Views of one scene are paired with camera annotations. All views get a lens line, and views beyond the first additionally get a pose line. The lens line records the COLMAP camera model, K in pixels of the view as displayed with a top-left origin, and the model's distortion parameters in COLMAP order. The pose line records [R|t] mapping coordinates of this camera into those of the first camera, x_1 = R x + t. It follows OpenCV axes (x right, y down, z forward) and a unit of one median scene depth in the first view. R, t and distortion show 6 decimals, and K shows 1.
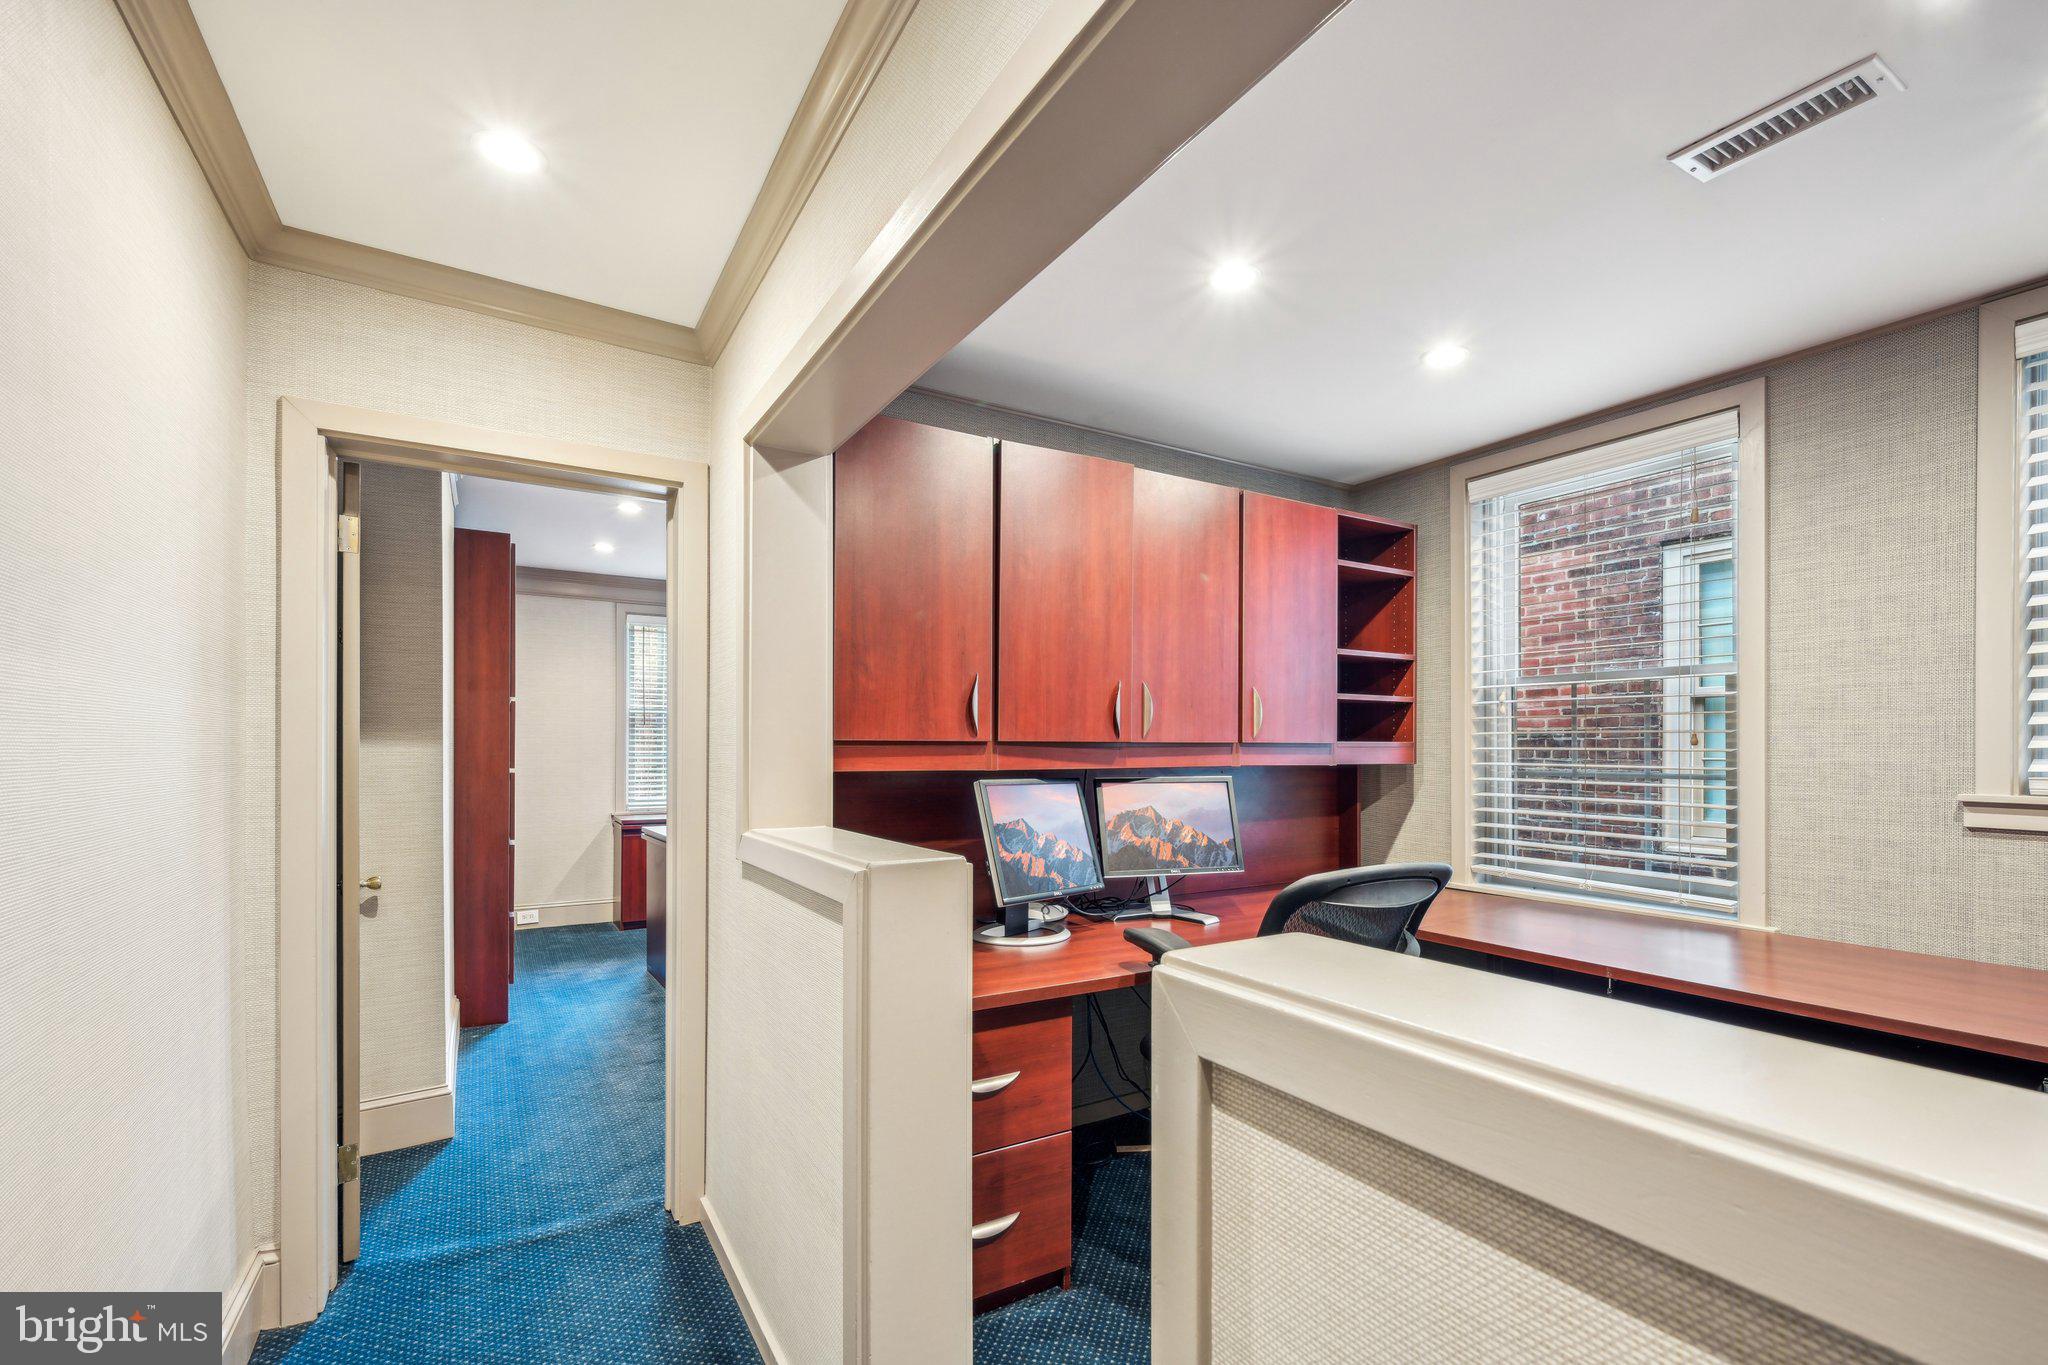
lens RADIAL K [[890.6, 0, 1023.1], [0, 890.6, 748.1], [0, 0, 1]] dist [0.002111, -0.000224]
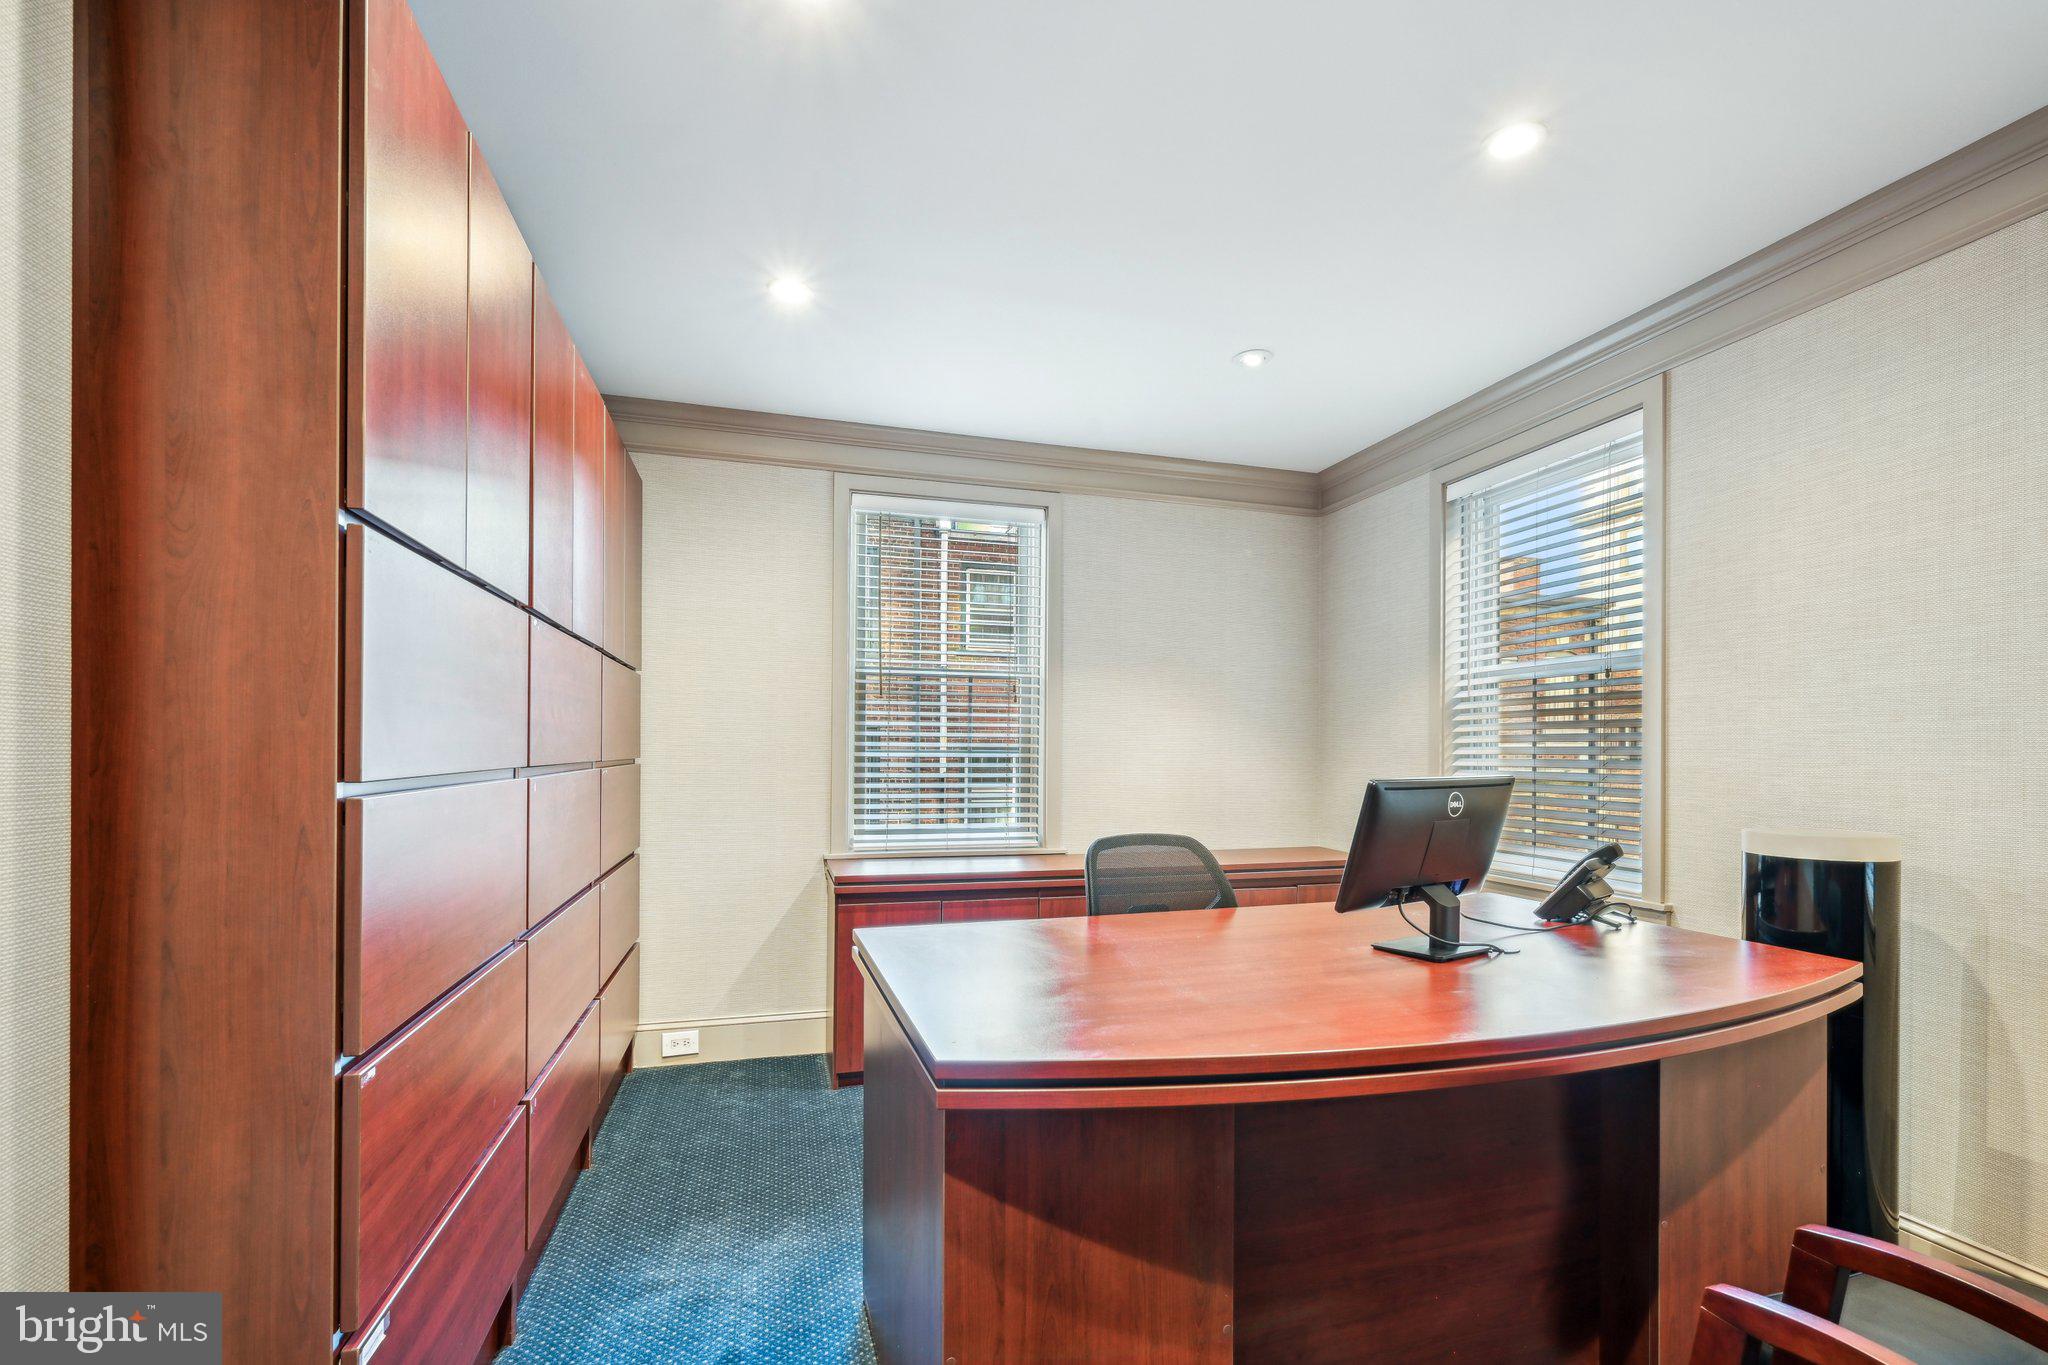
lens RADIAL K [[890.6, 0, 1034.9], [0, 890.6, 751.6], [0, 0, 1]] dist [0.002111, -0.000224]
pose [[0.967088, 0.000935, -0.254442, -0.205607], [-0.000374, 0.999997, 0.002252, 0.008814], [0.254443, -0.002082, 0.967085, 0.523984]]
